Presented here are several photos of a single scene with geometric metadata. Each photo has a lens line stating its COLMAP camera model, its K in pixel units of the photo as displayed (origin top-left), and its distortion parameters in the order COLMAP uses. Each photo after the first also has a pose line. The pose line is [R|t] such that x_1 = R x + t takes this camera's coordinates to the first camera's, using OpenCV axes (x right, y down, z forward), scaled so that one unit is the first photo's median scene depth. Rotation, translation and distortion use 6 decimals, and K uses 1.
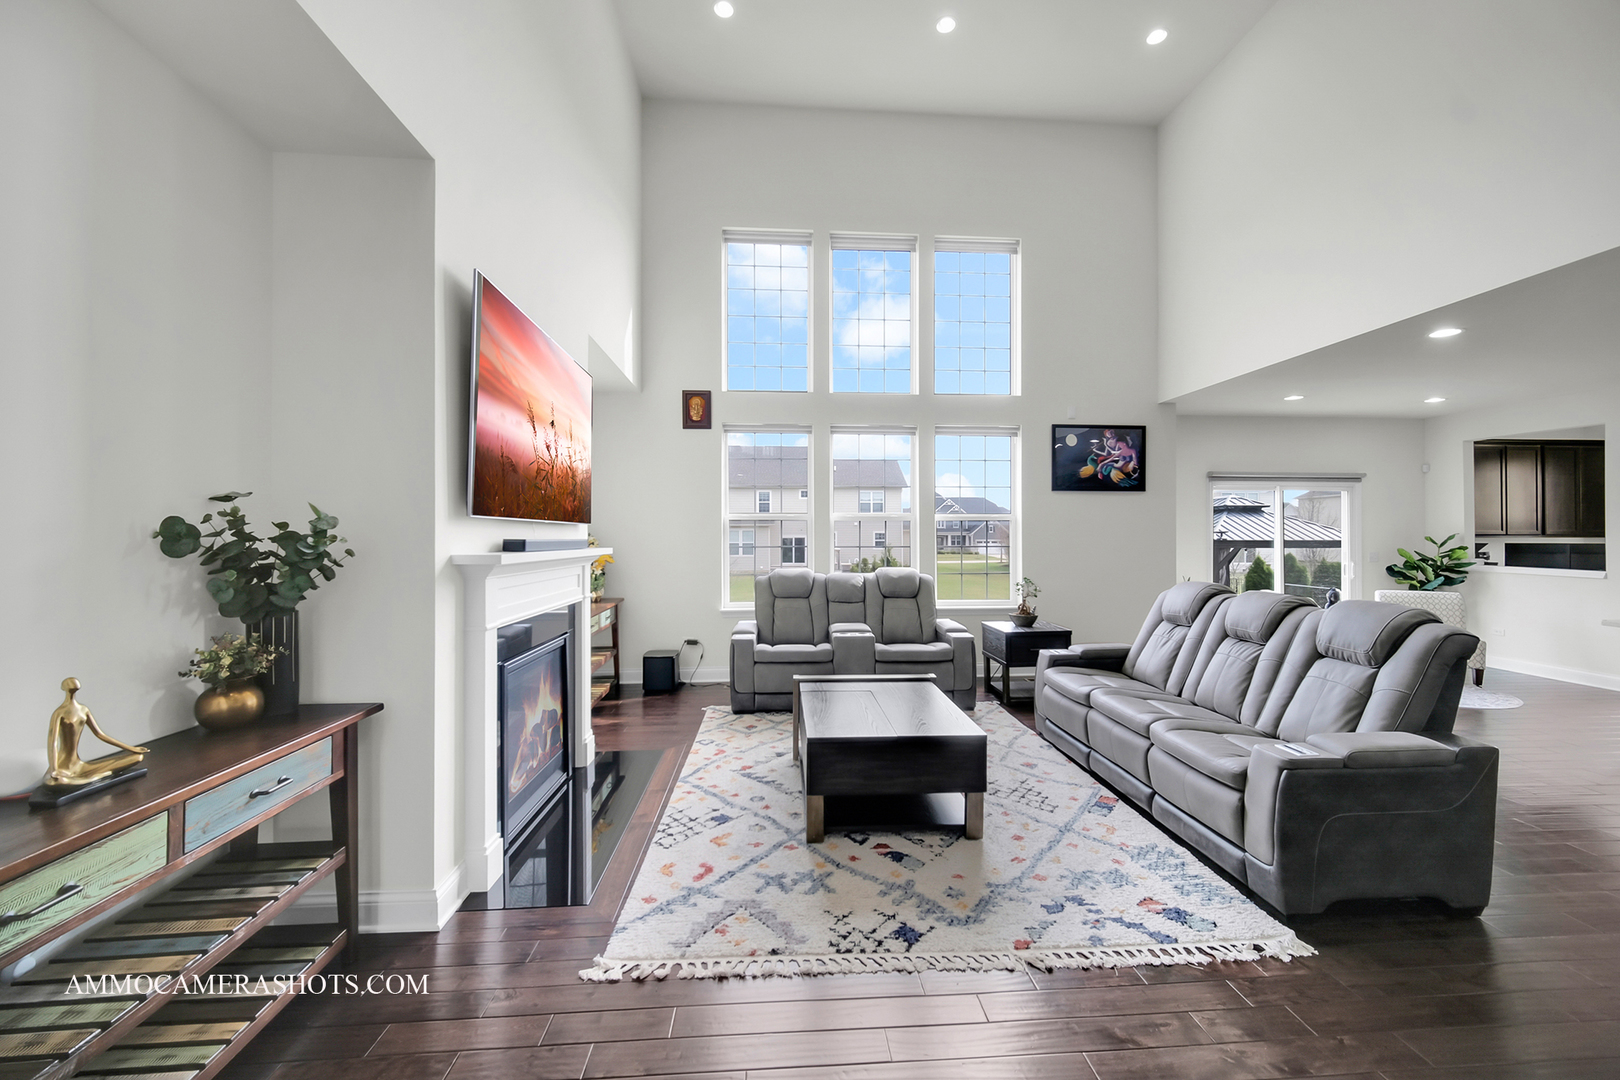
lens RADIAL K [[638.9, 0, 820.8], [0, 638.9, 531.0], [0, 0, 1]] dist [0.000122, -0.000516]
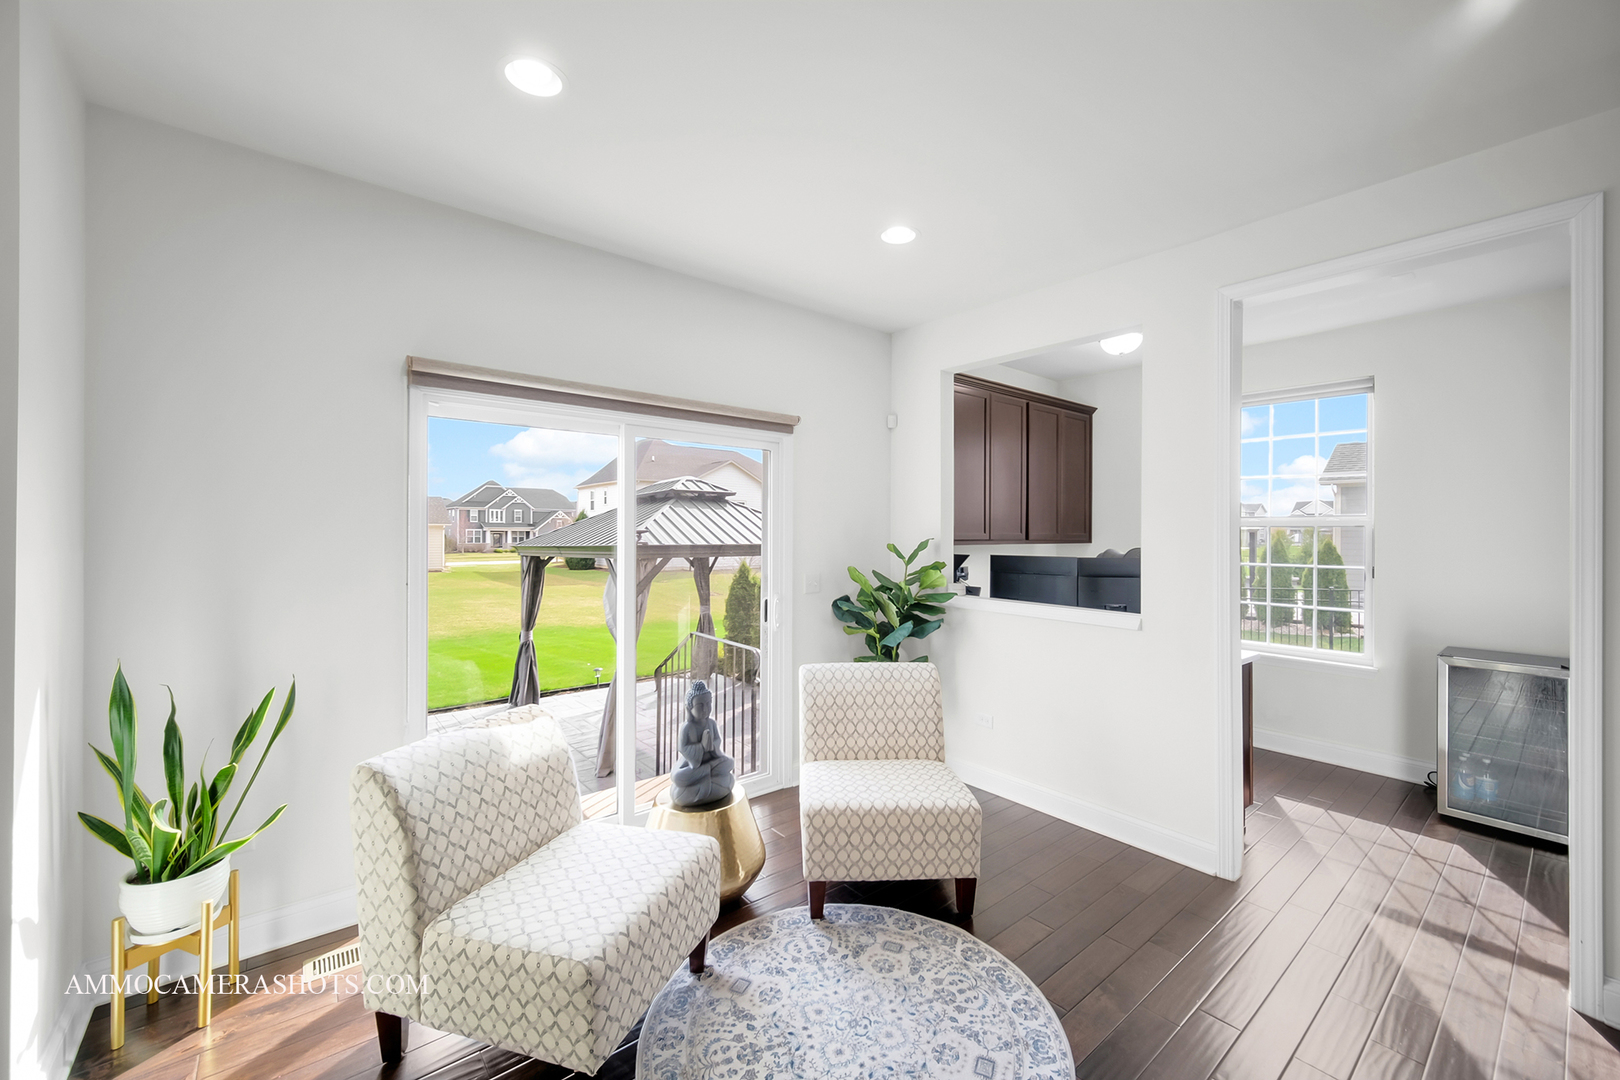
lens RADIAL K [[643.4, 0, 828.7], [0, 643.4, 528.9], [0, 0, 1]] dist [-0.001190, 0.000798]
pose [[0.809856, 0.006687, 0.586591, 0.728683], [-0.008533, 0.999964, 0.000382, -0.004331], [-0.586567, -0.005315, 0.809883, 0.732294]]
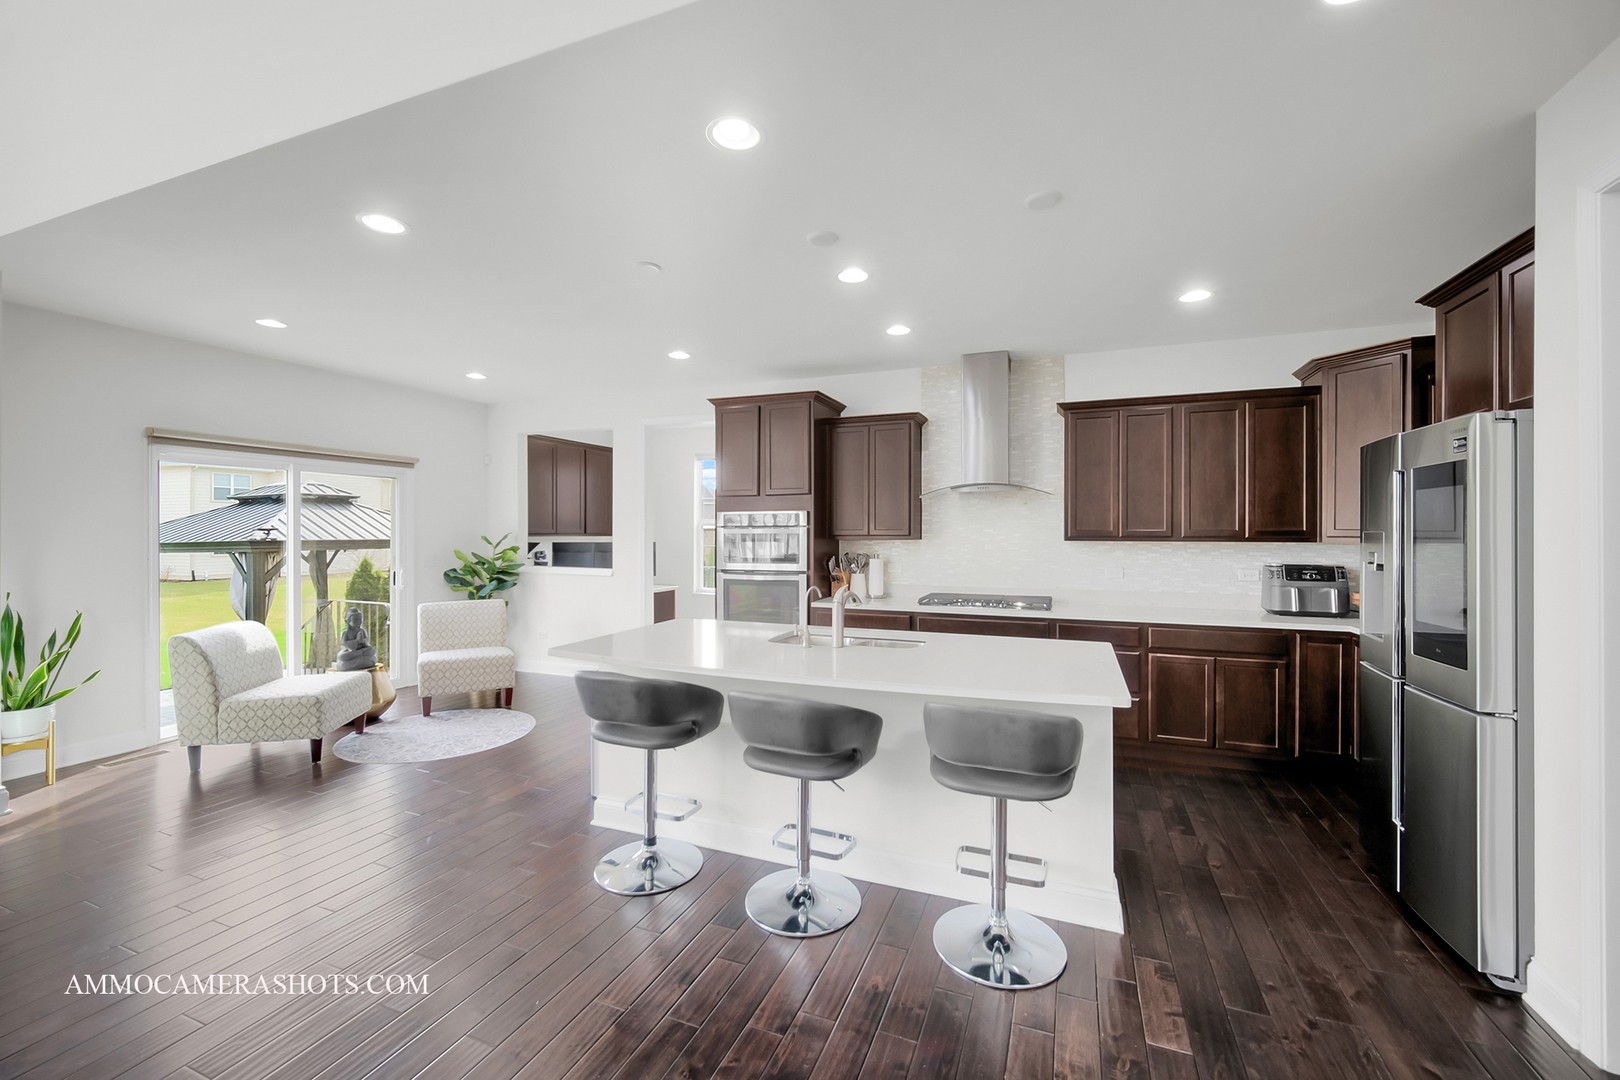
lens RADIAL K [[643.4, 0, 822.4], [0, 643.4, 529.4], [0, 0, 1]] dist [-0.001190, 0.000798]
pose [[0.430383, 0.002478, 0.902643, 0.425056], [-0.007842, 0.999969, 0.000994, -0.006188], [-0.902612, -0.007507, 0.430389, 0.235956]]
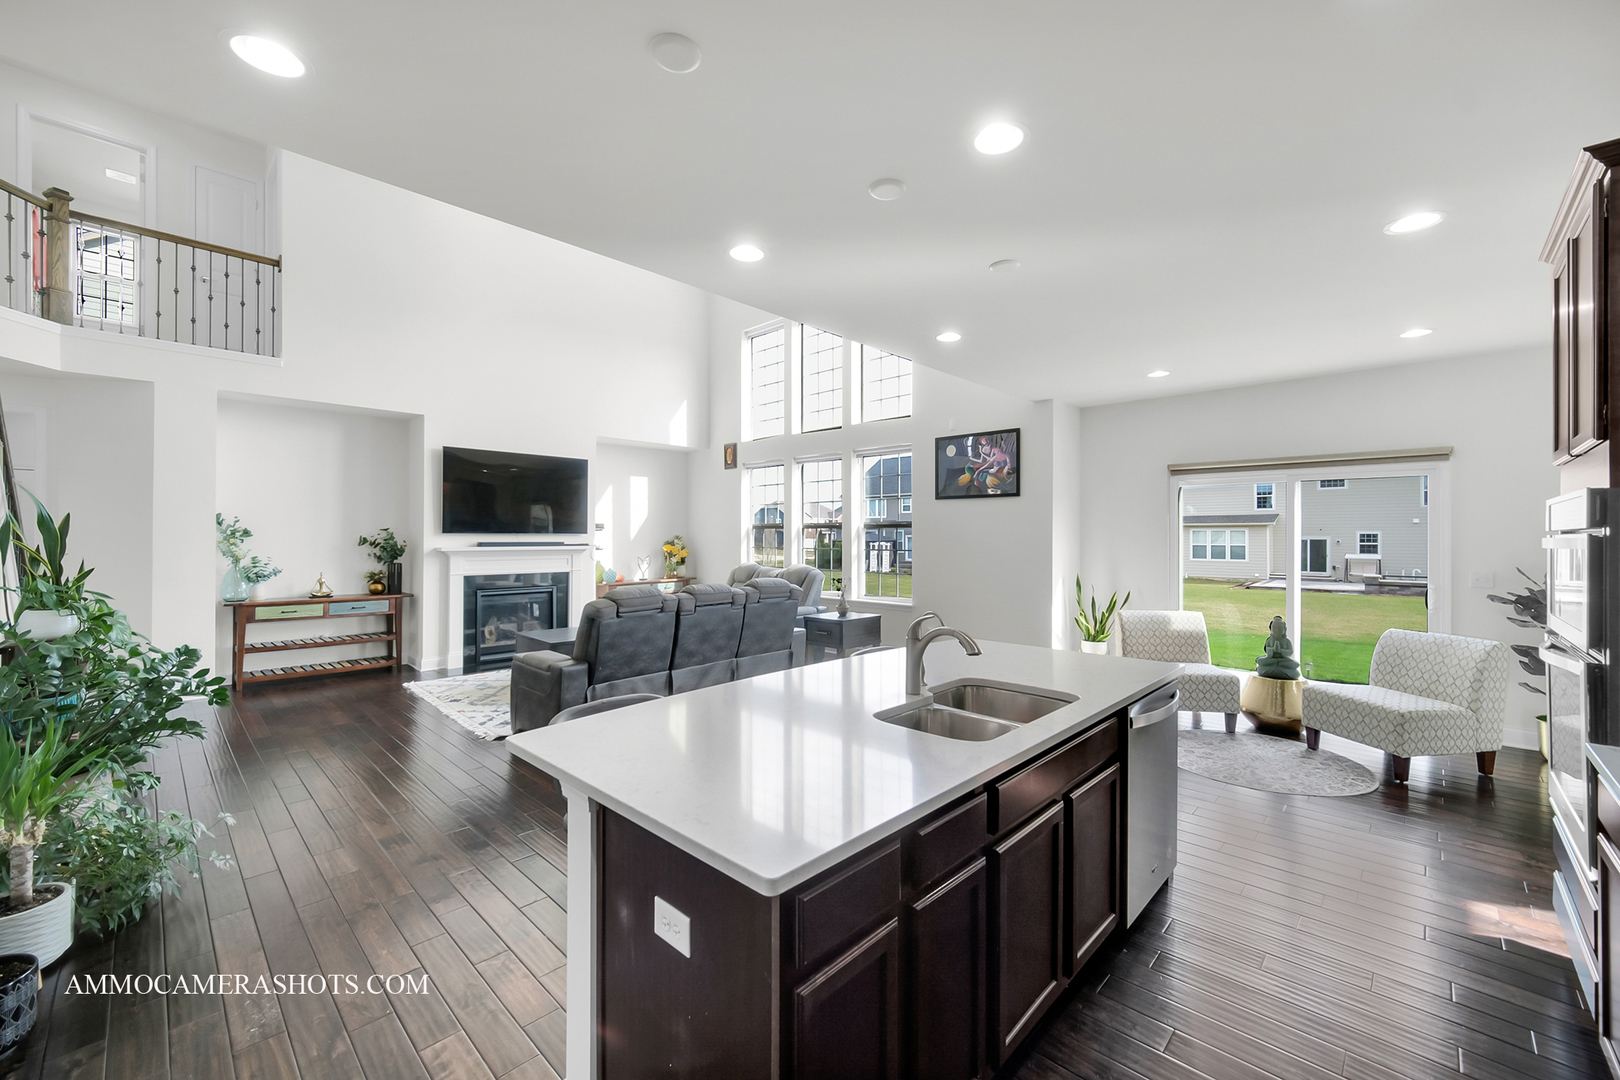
lens RADIAL K [[643.4, 0, 816.6], [0, 643.4, 537.3], [0, 0, 1]] dist [-0.001190, 0.000798]
pose [[0.667733, 0.003472, -0.744393, 1.136346], [0.003846, 0.999960, 0.008114, -0.010541], [0.744391, -0.008281, 0.667693, 0.140972]]
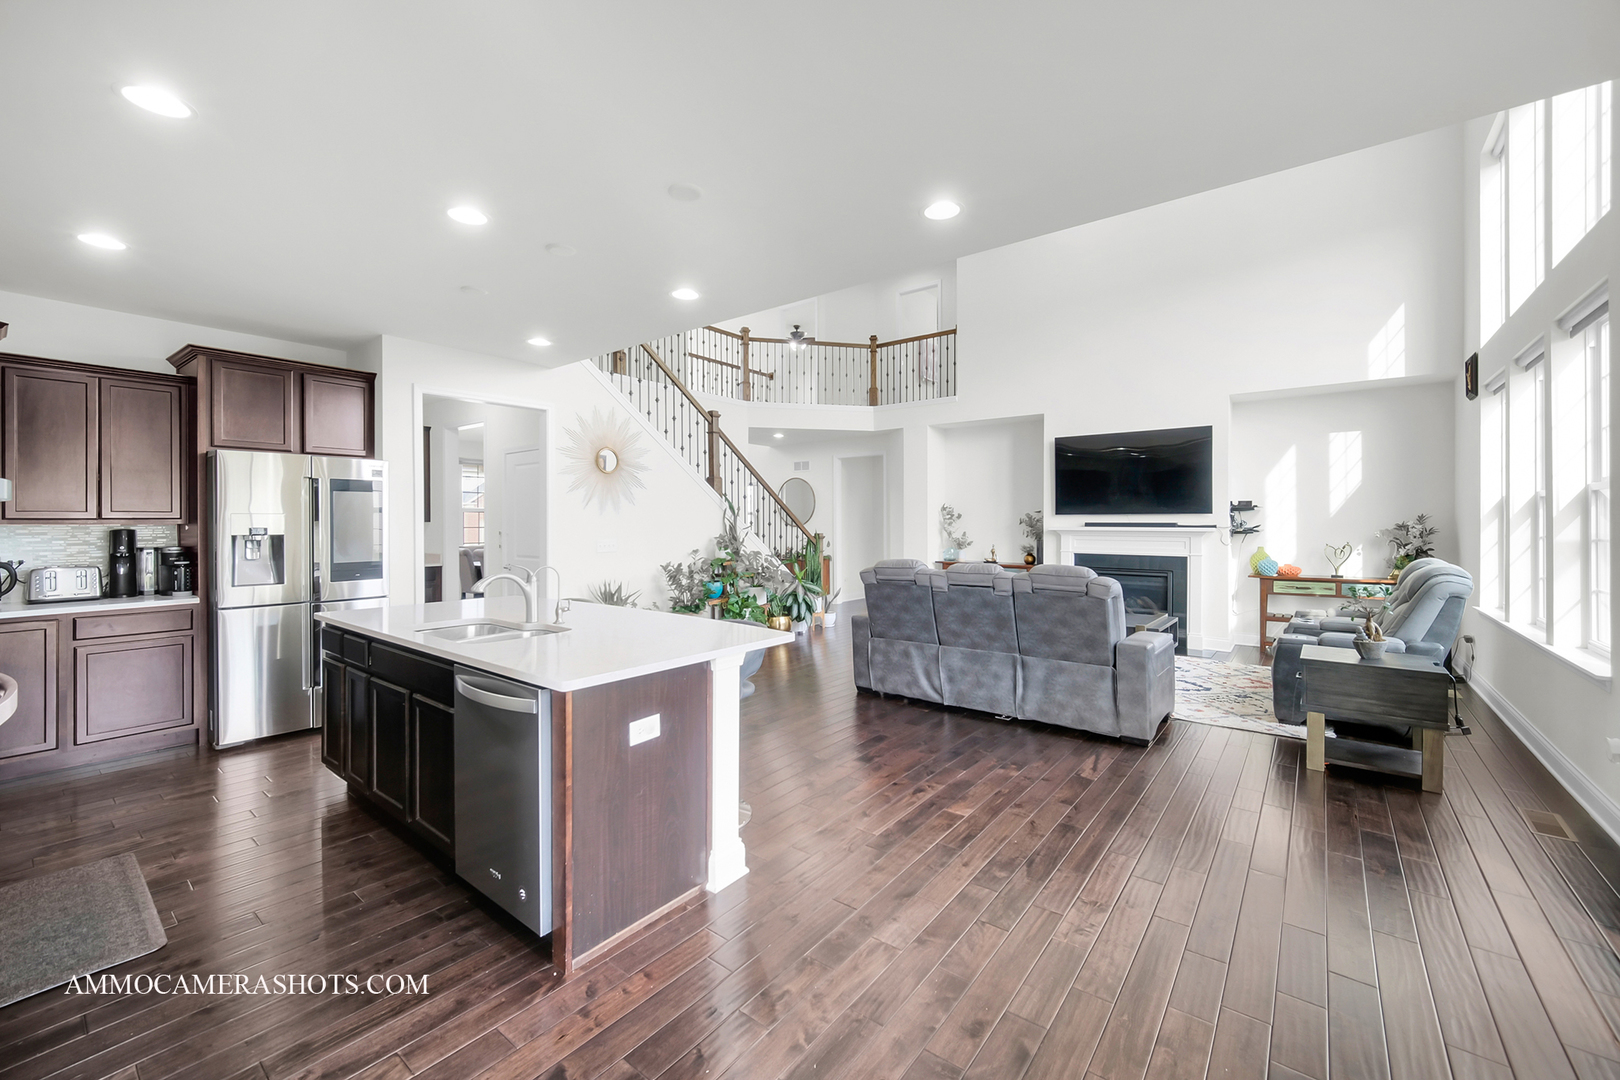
lens RADIAL K [[643.4, 0, 819.5], [0, 643.4, 524.9], [0, 0, 1]] dist [-0.001190, 0.000798]
pose [[-0.669621, 0.005056, -0.742686, 1.123250], [0.008588, 0.999963, -0.000935, 0.007946], [0.742654, -0.007004, -0.669639, 0.950023]]
